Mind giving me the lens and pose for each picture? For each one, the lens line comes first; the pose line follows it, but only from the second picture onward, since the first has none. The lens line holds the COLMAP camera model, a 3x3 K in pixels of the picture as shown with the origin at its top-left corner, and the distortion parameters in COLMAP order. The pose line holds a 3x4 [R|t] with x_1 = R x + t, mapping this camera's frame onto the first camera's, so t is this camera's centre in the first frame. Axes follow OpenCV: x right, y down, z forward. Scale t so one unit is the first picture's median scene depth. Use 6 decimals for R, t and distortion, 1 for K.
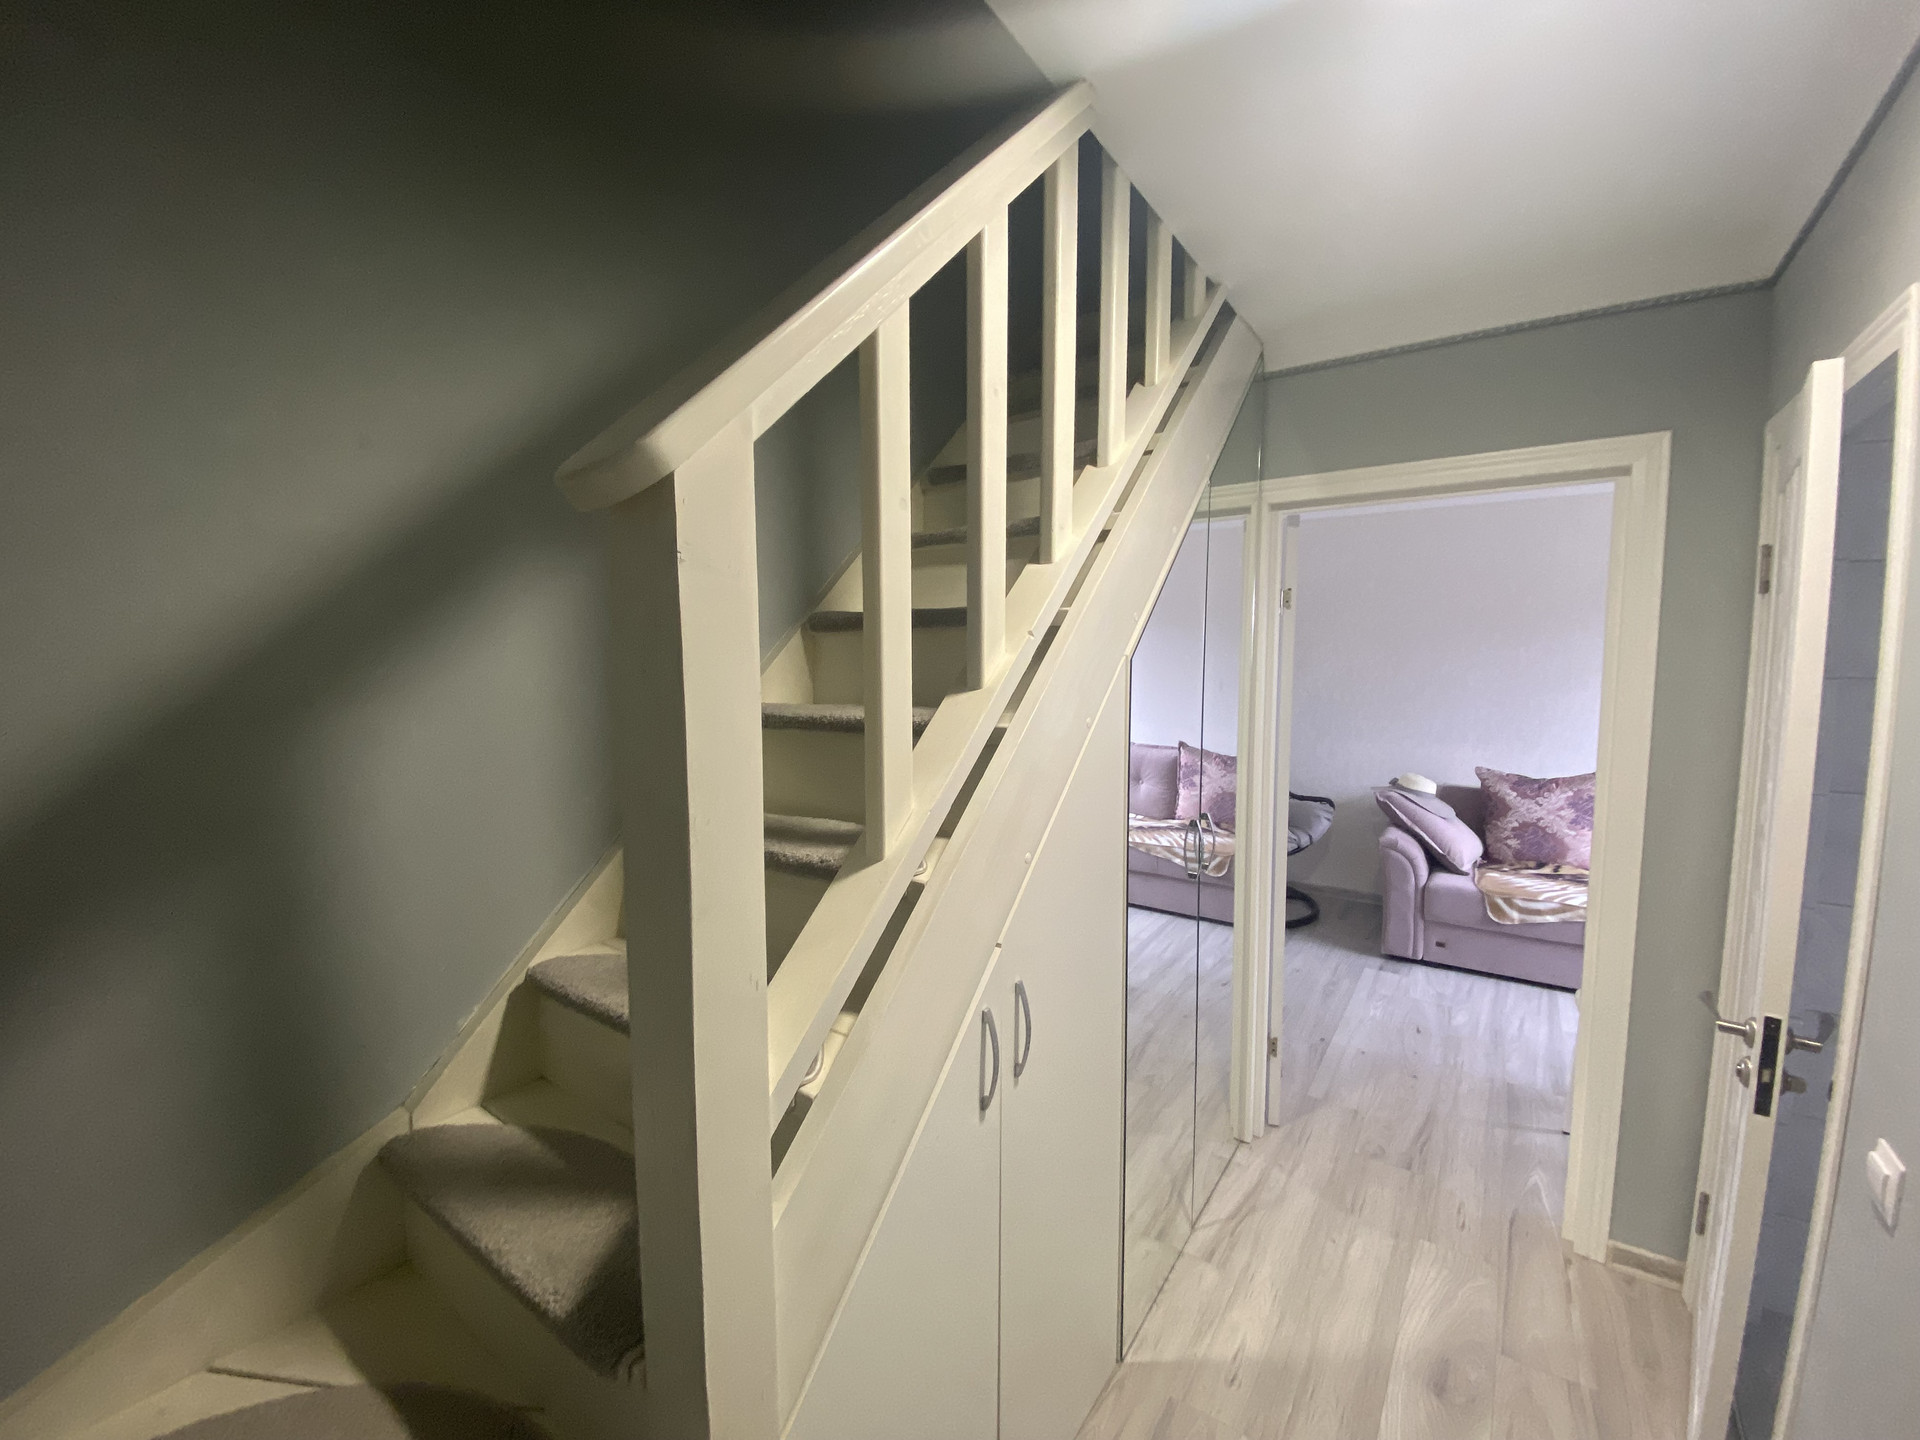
lens RADIAL K [[775.9, 0, 949.2], [0, 775.9, 718.2], [0, 0, 1]] dist [0.033009, -0.032336]
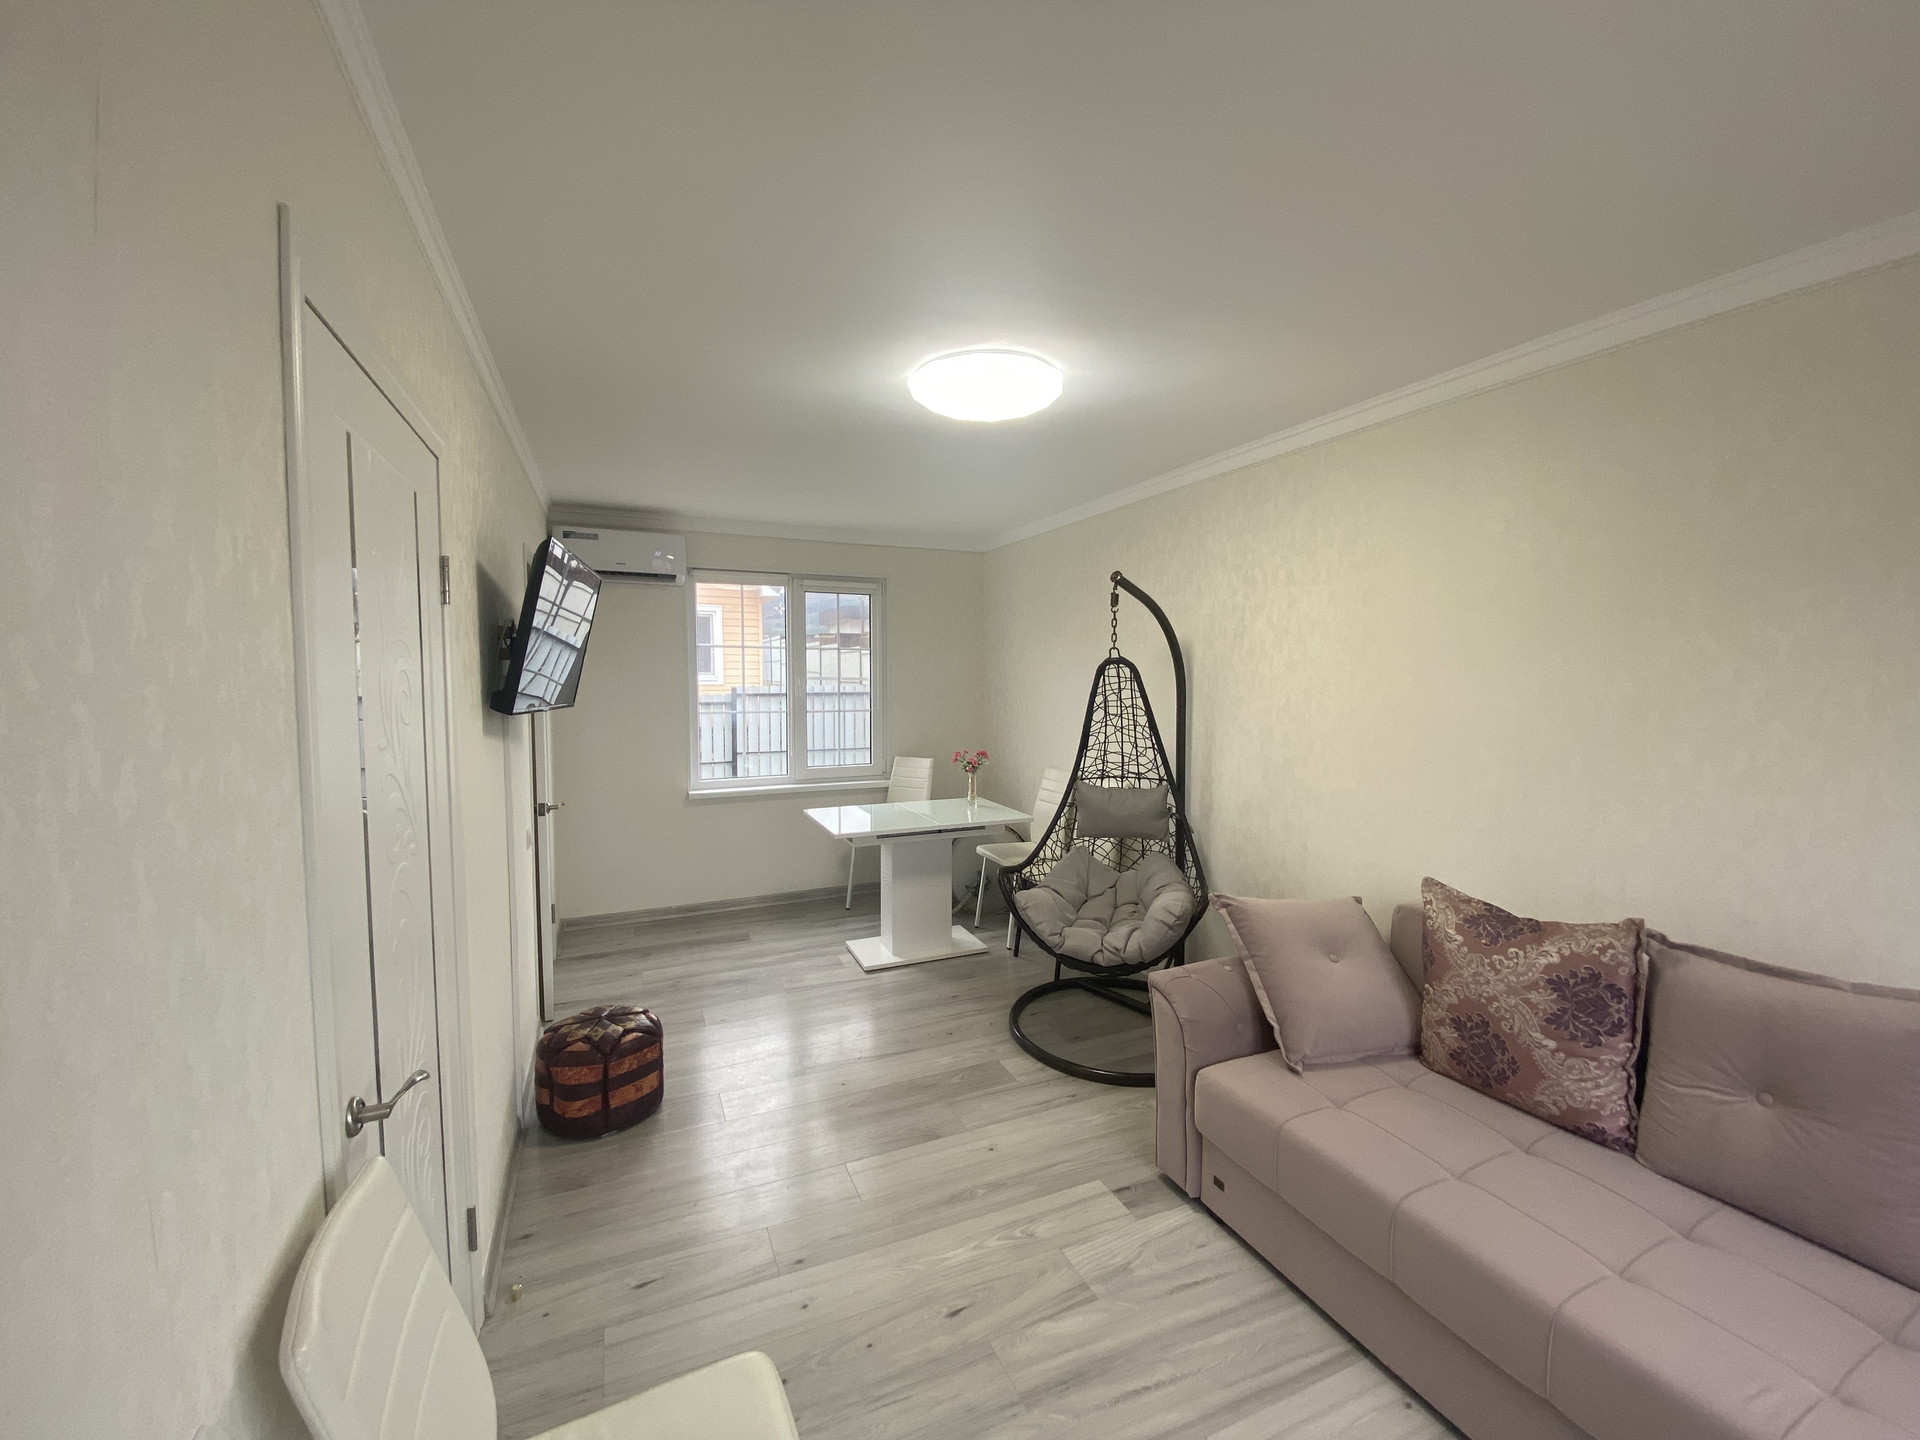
lens RADIAL K [[775.9, 0, 949.2], [0, 775.9, 718.2], [0, 0, 1]] dist [0.033009, -0.032336]
pose [[0.854151, 0.034972, -0.518847, 0.723859], [-0.045862, 0.998914, -0.008169, -0.028646], [0.517998, 0.030772, 0.854828, 0.402170]]
